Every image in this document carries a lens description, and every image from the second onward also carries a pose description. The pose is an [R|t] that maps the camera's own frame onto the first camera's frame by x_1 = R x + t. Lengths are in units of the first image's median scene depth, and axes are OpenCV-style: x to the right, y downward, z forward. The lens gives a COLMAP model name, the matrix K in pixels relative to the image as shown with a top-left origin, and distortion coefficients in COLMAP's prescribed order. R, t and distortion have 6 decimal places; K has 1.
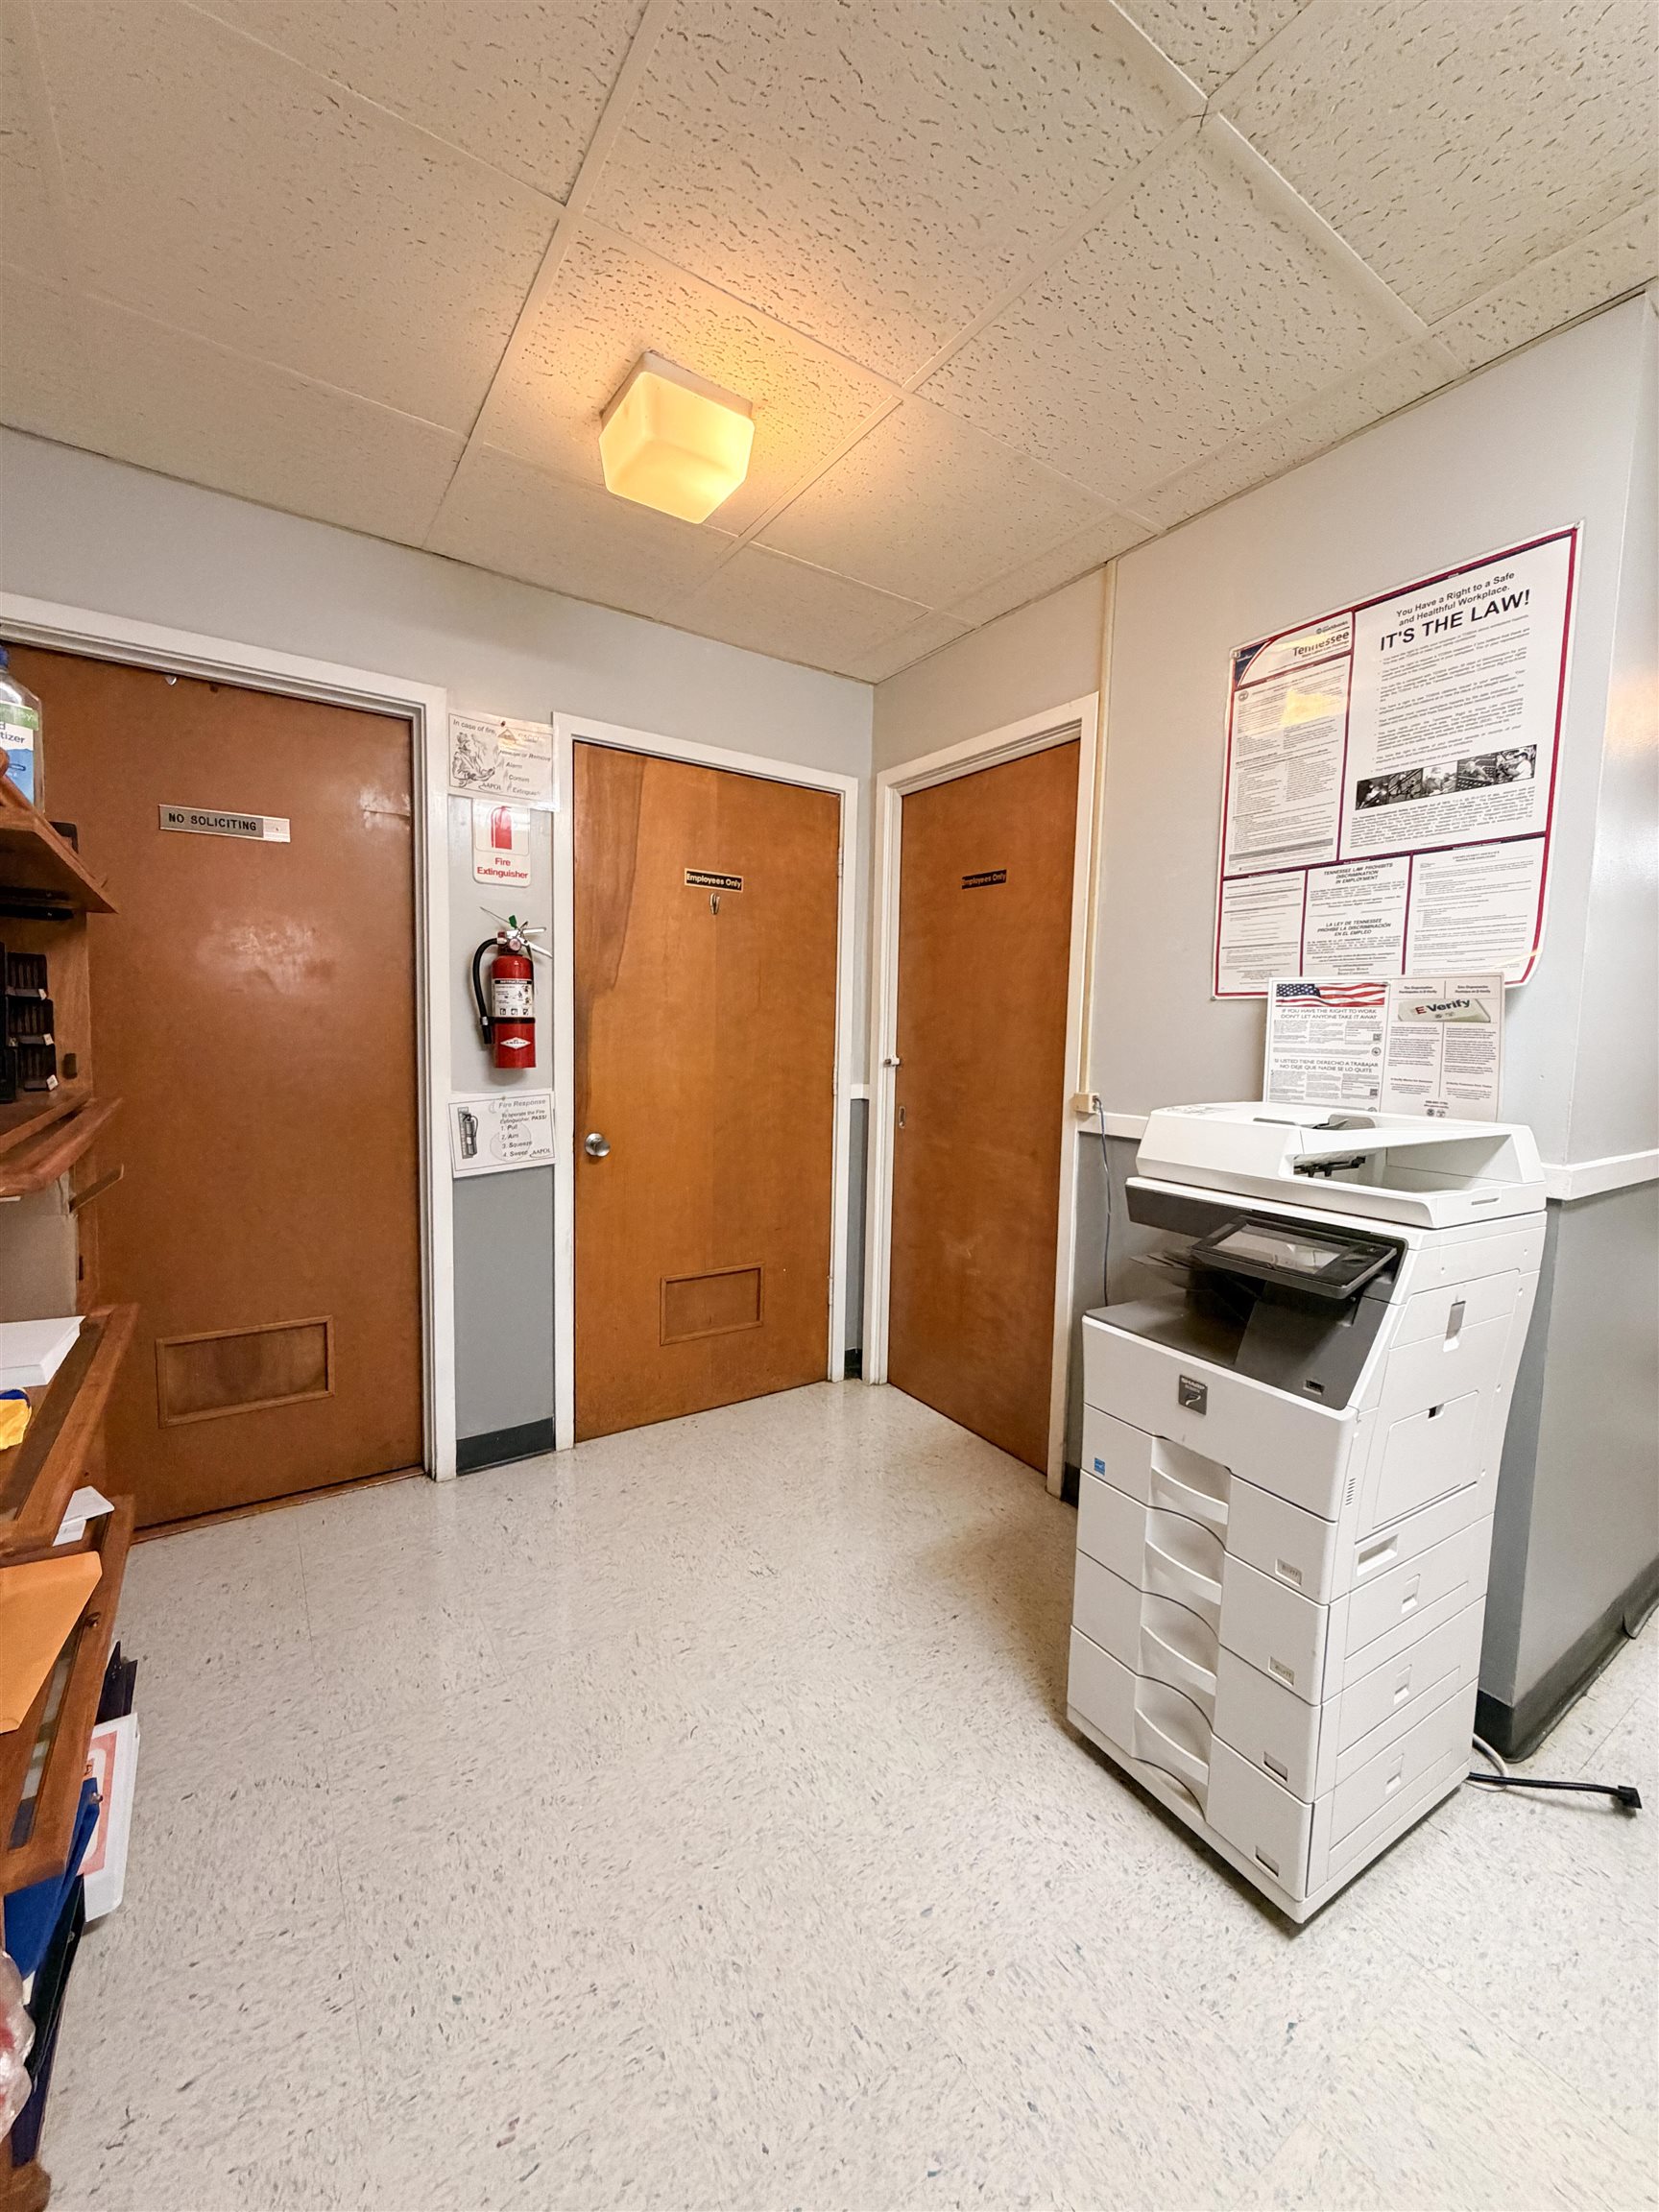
lens RADIAL K [[888.5, 0, 836.0], [0, 888.5, 1098.6], [0, 0, 1]] dist [0.002199, -0.000720]
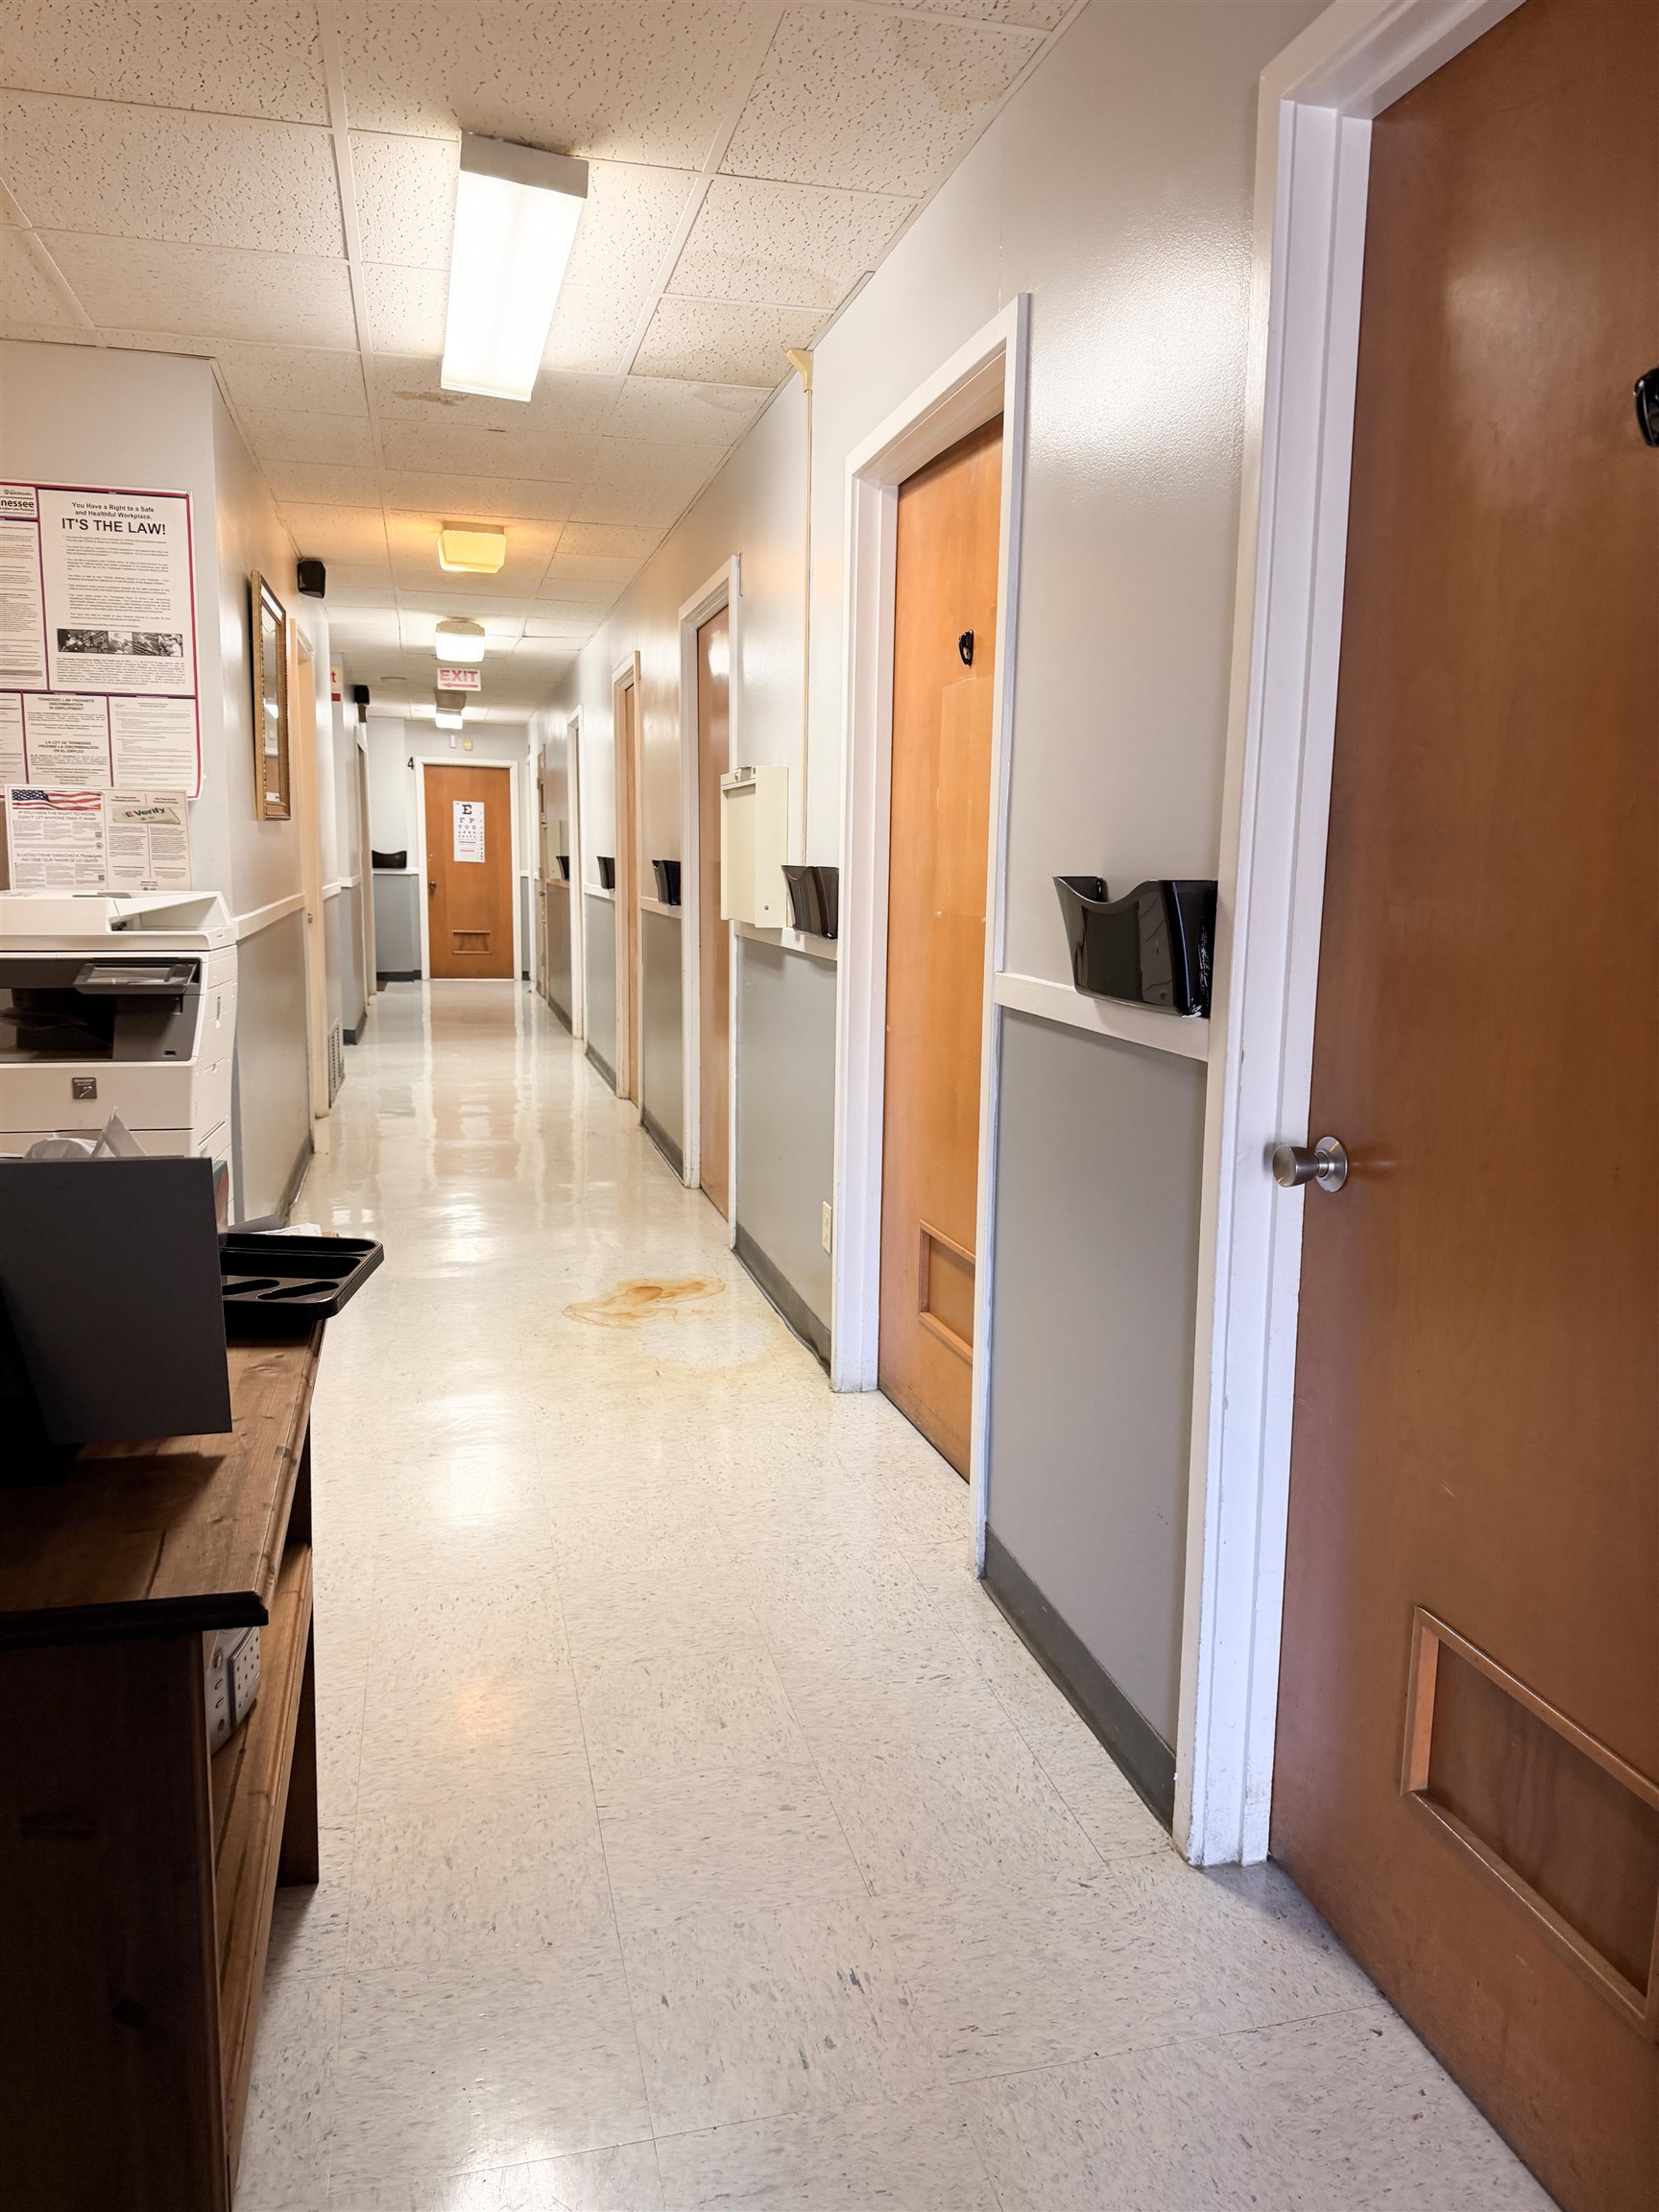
lens RADIAL K [[1561.6, 0, 830.0], [0, 1561.6, 1101.5], [0, 0, 1]] dist [-0.002904, -0.001864]
pose [[0.333815, -0.160676, 0.928844, -1.271725], [0.066205, 0.986929, 0.146931, 0.054084], [-0.940311, 0.012446, 0.340089, -0.812431]]
